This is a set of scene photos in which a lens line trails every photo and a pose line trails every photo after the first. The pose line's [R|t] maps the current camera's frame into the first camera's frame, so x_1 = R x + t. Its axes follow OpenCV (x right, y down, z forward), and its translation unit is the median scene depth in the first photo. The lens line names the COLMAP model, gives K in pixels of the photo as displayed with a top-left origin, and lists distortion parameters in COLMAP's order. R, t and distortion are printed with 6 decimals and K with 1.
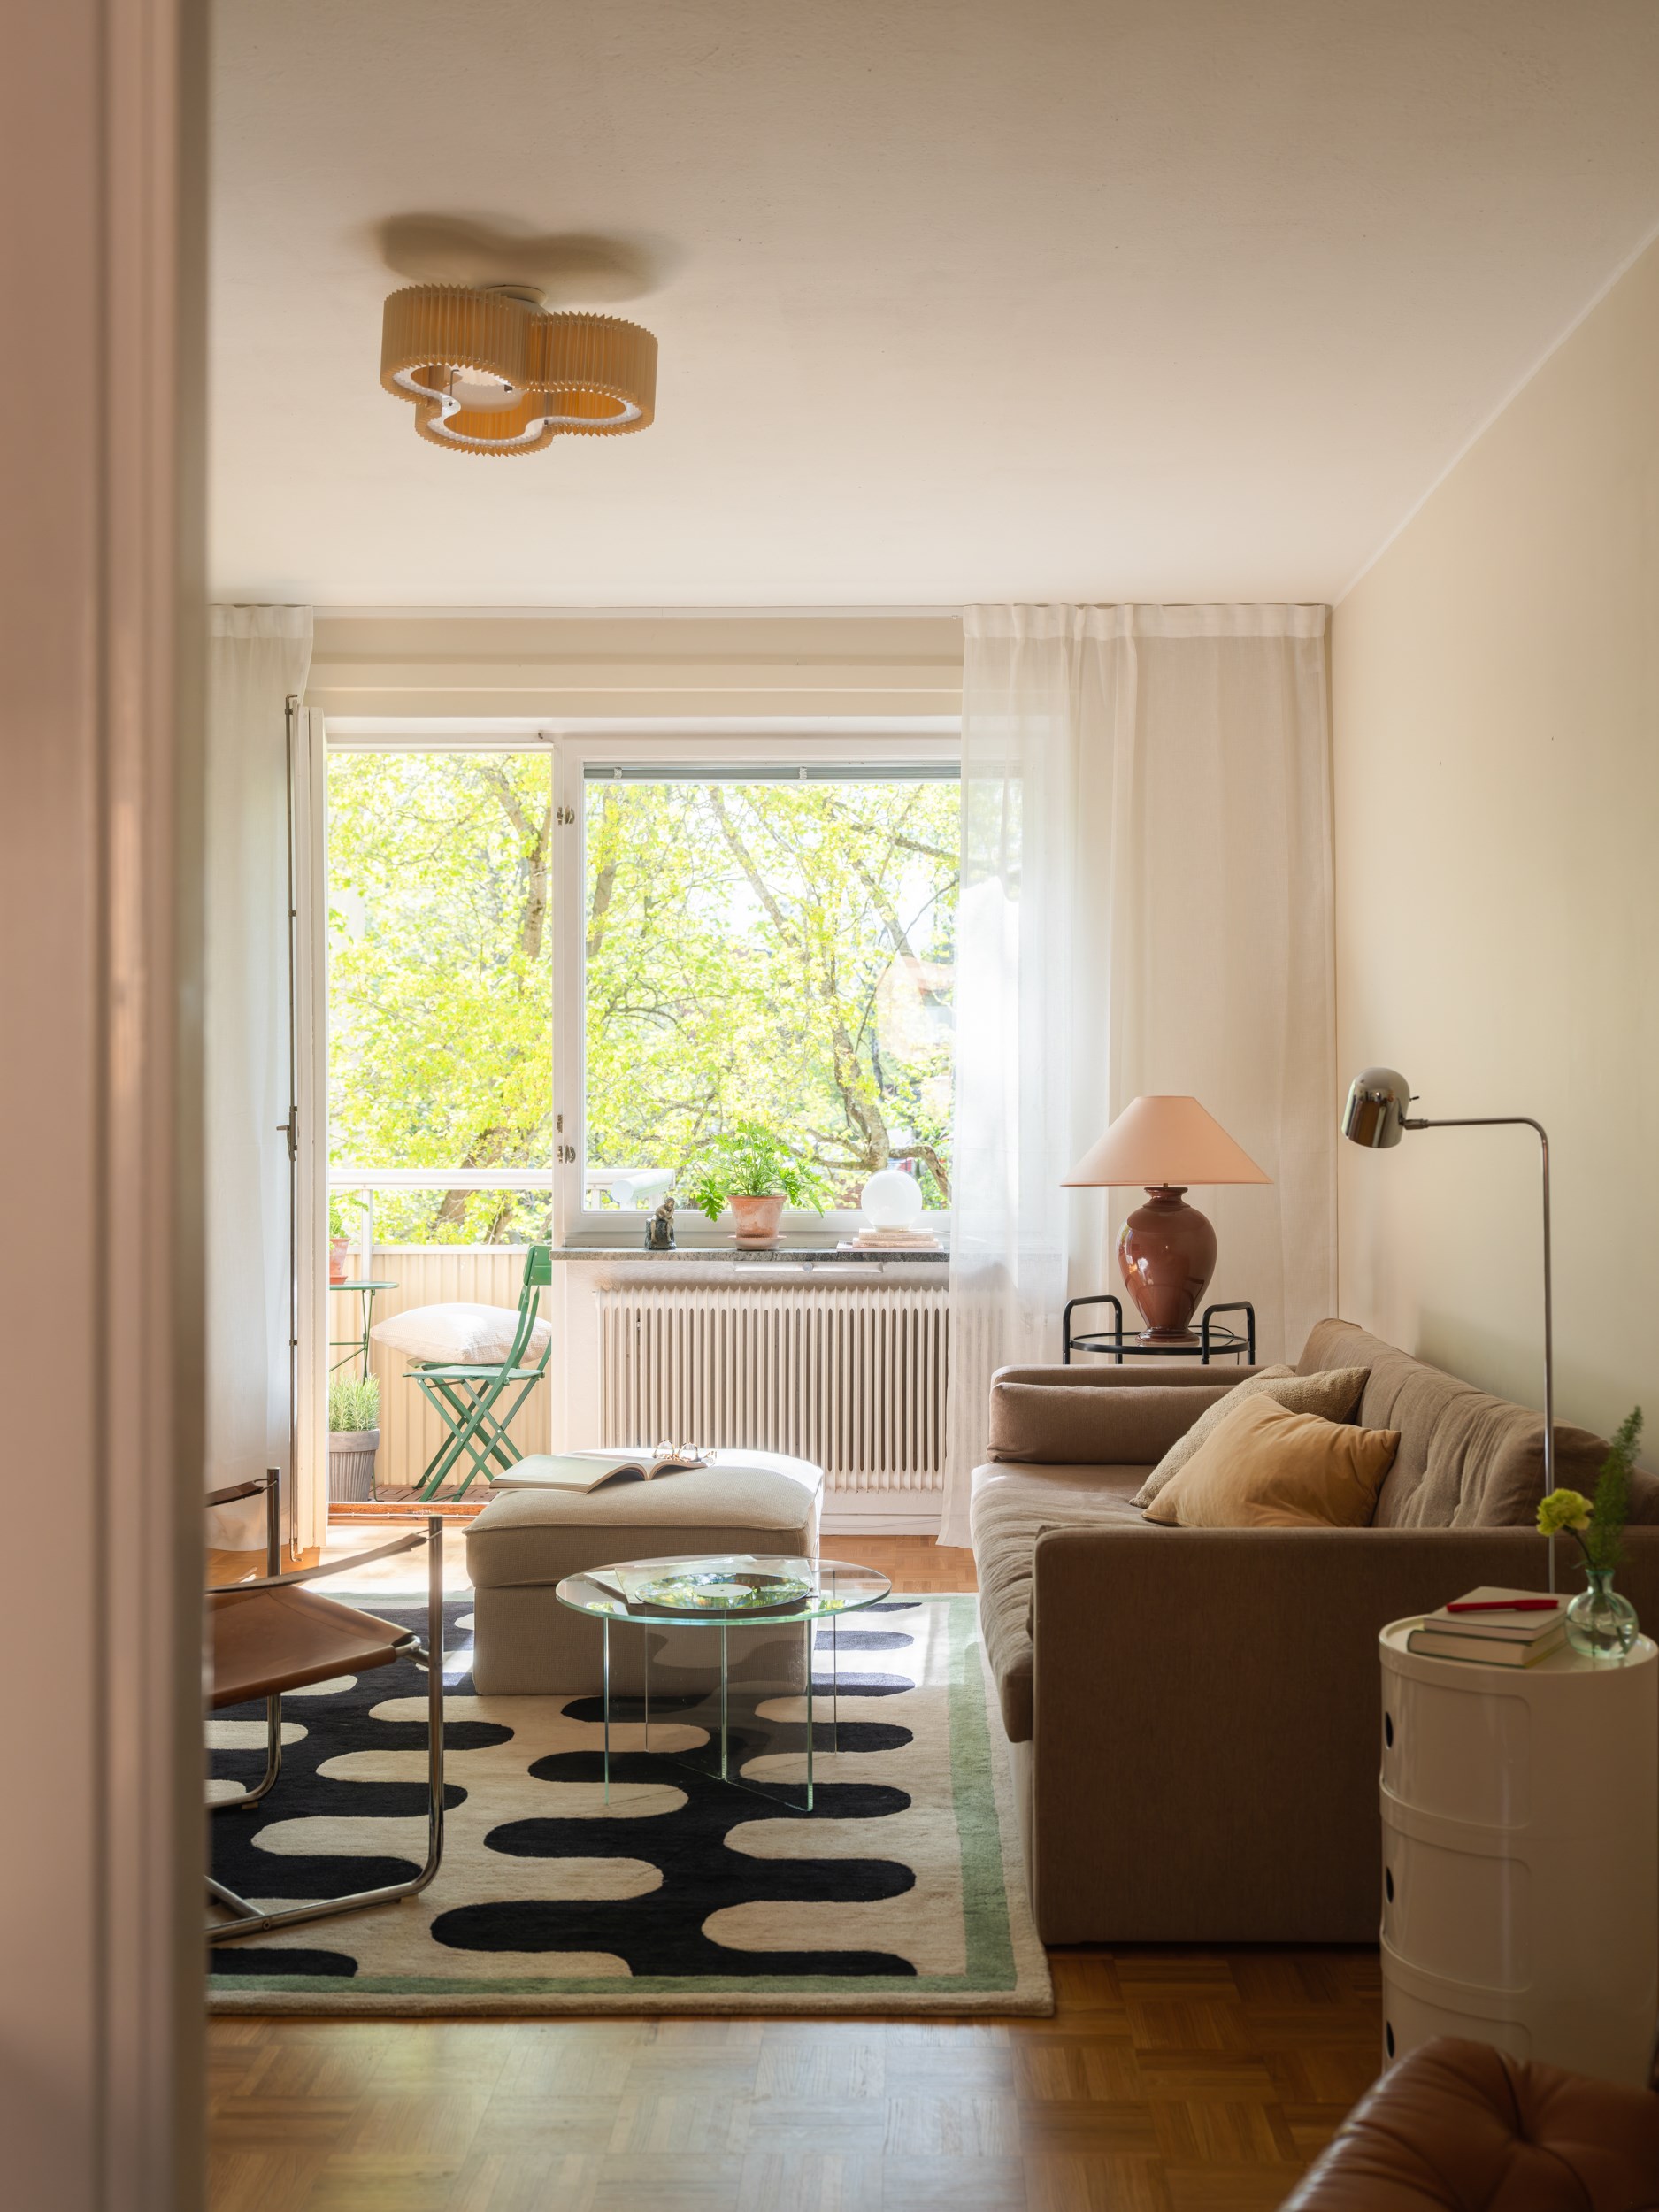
lens RADIAL K [[2537.6, 0, 829.5], [0, 2537.6, 1106.0], [0, 0, 1]] dist [-0.005628, -0.005693]
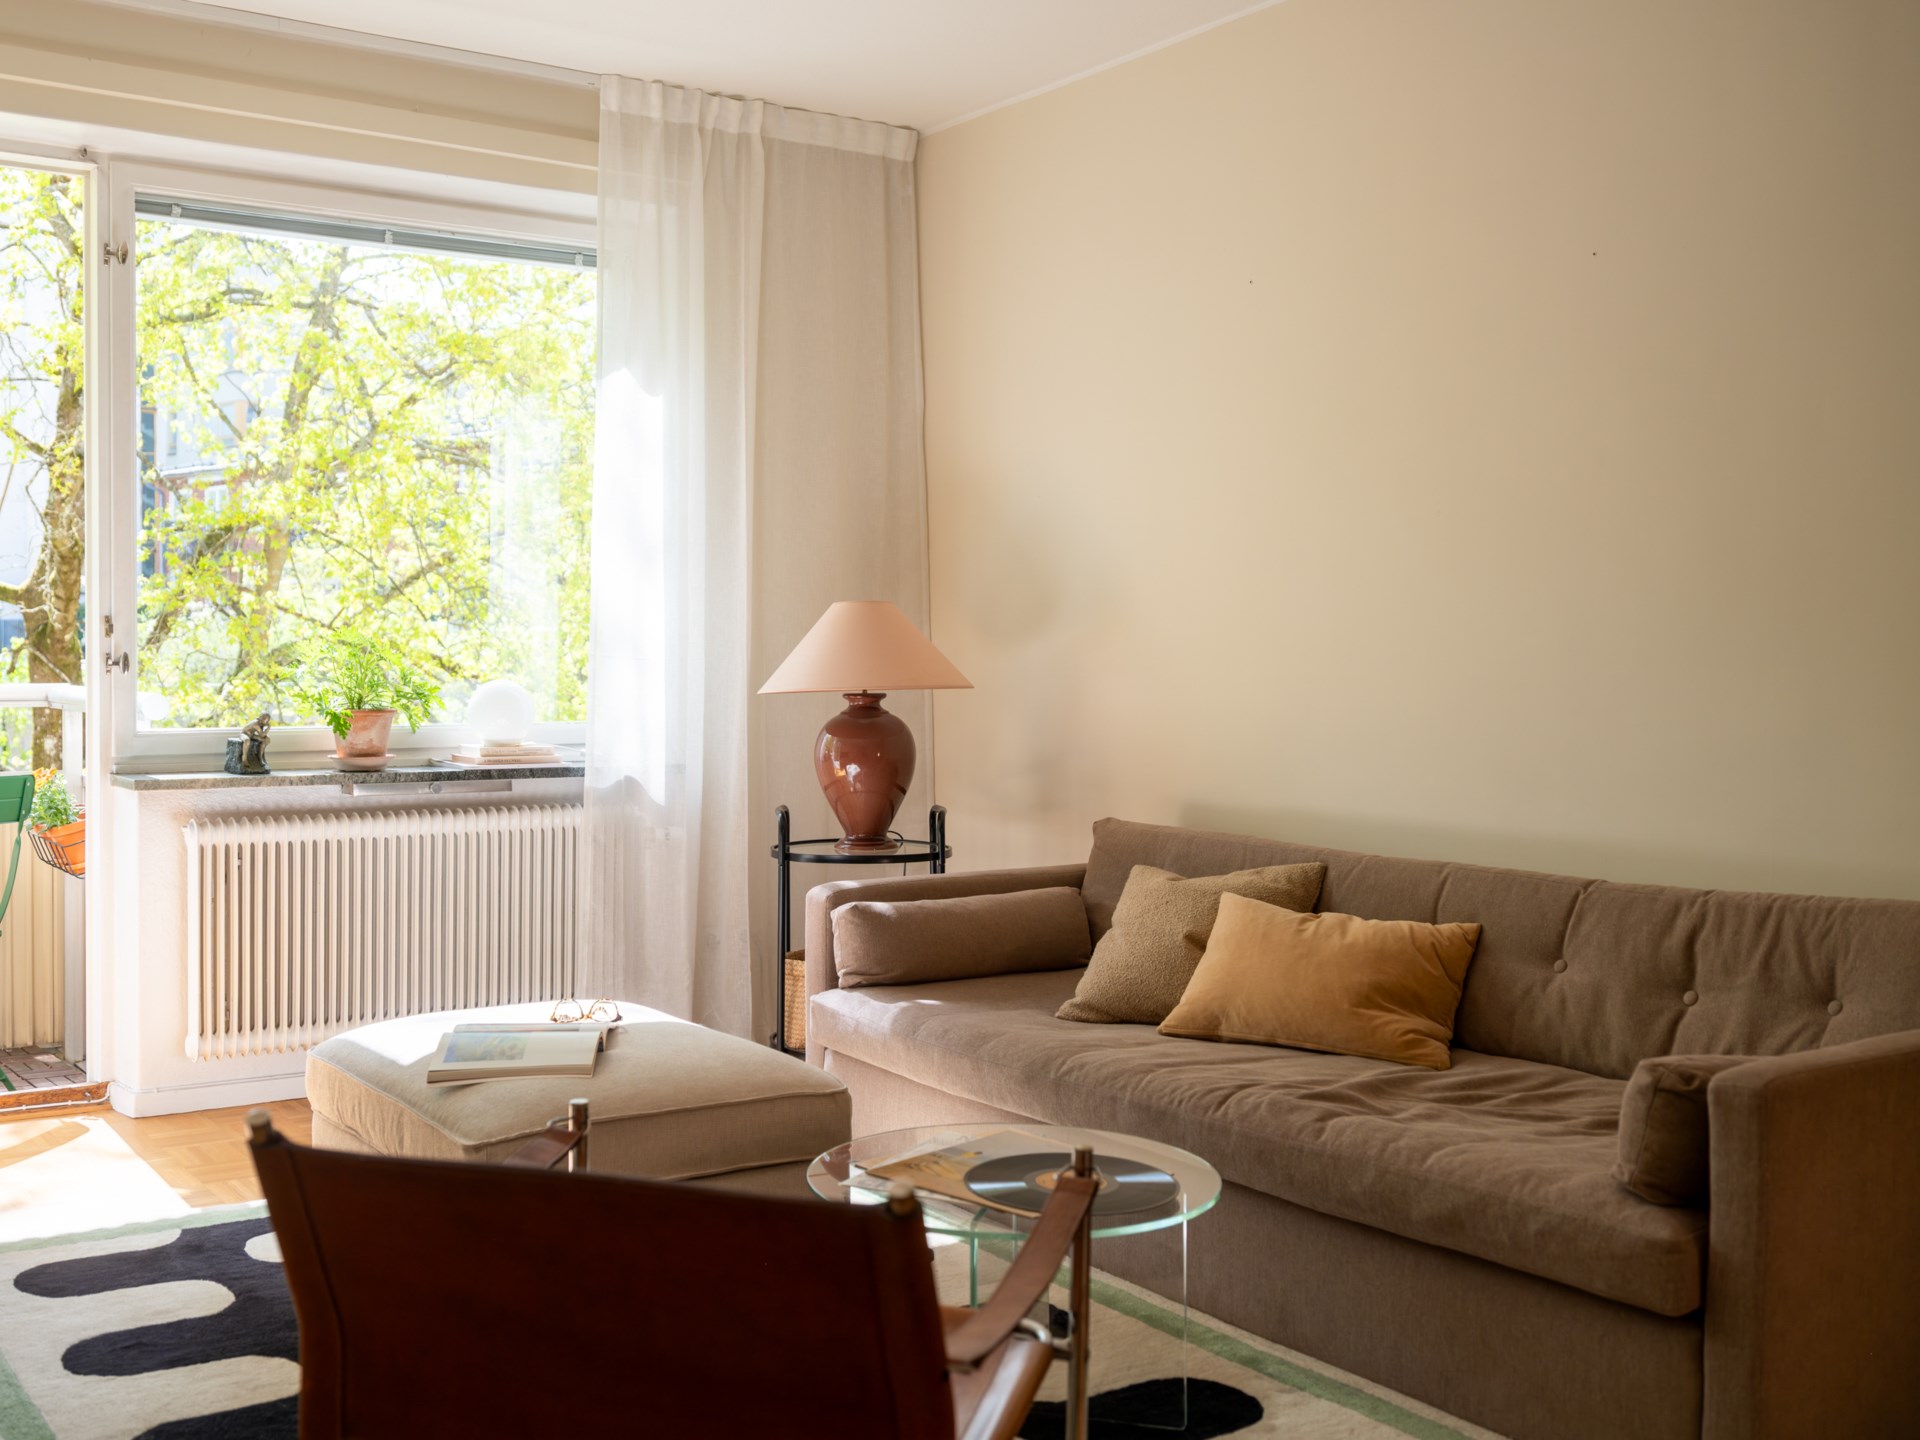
lens RADIAL K [[2059.9, 0, 958.9], [0, 2059.9, 689.6], [0, 0, 1]] dist [-0.006131, 0.005840]
pose [[0.812158, -0.009328, 0.583363, -0.302133], [-0.005221, 0.999716, 0.023254, 0.011589], [-0.583414, -0.021932, 0.811879, 0.322202]]
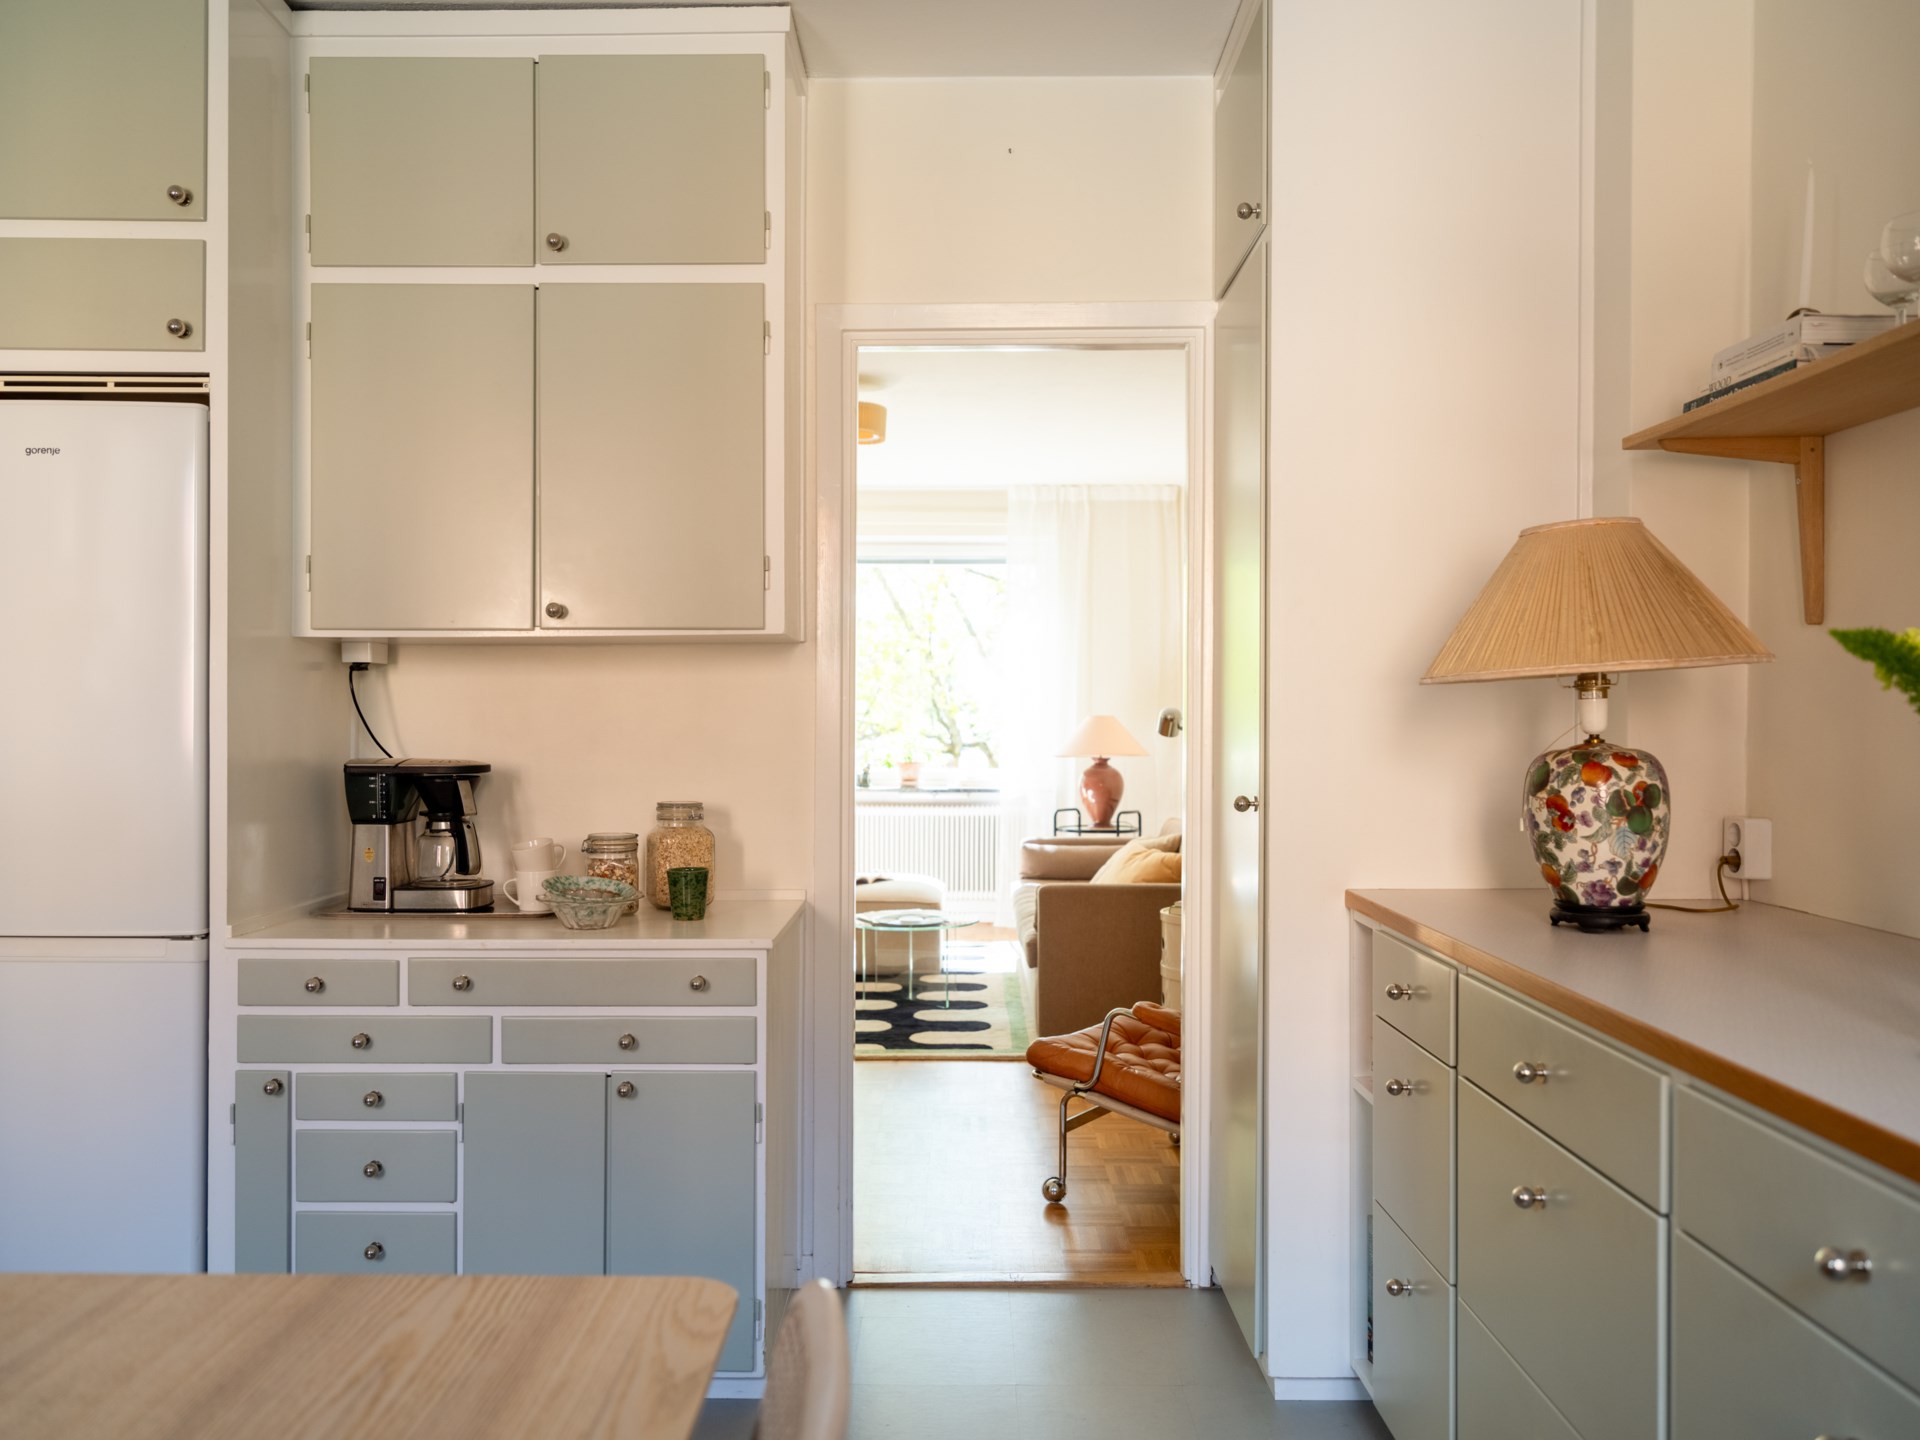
lens RADIAL K [[1494.1, 0, 960.0], [0, 1494.1, 720.0], [0, 0, 1]] dist [-0.002596, -0.002529]
pose [[0.999686, 0.002714, 0.024909, -0.019480], [-0.002746, 0.999995, 0.001225, -0.001427], [-0.024906, -0.001293, 0.999689, -0.269681]]
